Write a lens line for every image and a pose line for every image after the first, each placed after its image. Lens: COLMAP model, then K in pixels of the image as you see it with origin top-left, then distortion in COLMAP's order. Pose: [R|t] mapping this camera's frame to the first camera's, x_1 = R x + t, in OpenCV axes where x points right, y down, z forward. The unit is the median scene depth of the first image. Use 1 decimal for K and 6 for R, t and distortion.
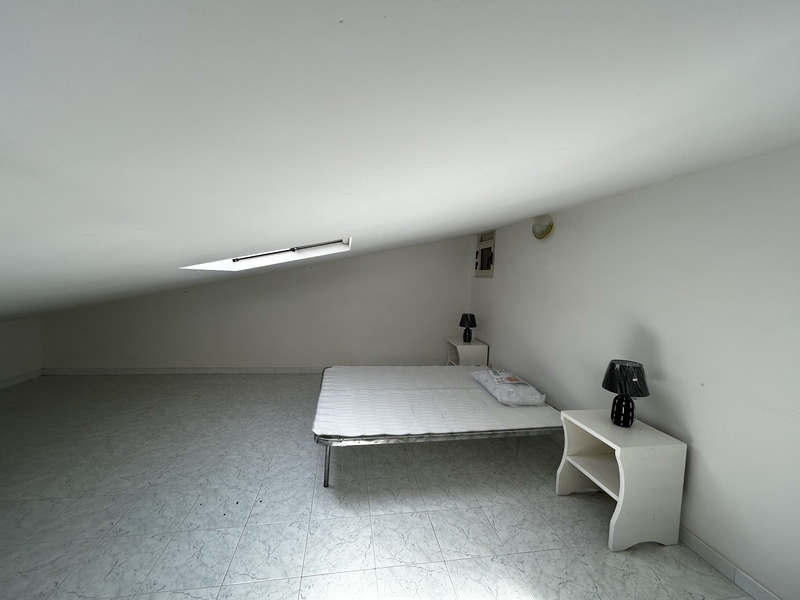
lens RADIAL K [[320.7, 0, 399.2], [0, 320.7, 299.9], [0, 0, 1]] dist [-0.000684, 0.000102]
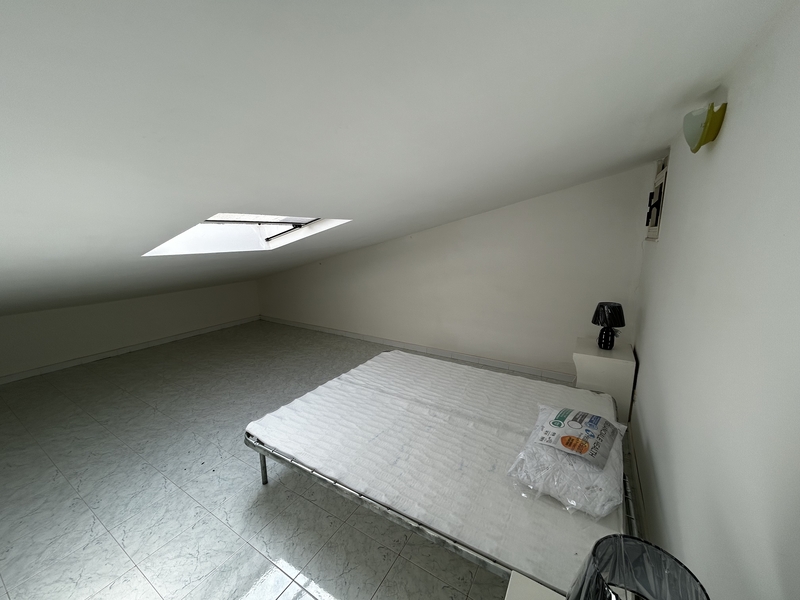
lens RADIAL K [[320.7, 0, 400.0], [0, 320.7, 299.4], [0, 0, 1]] dist [-0.000684, 0.000102]
pose [[0.750389, 0.082007, -0.655890, 0.448634], [-0.004347, 0.992865, 0.119167, -0.048665], [0.660982, -0.086570, 0.745391, 0.422529]]
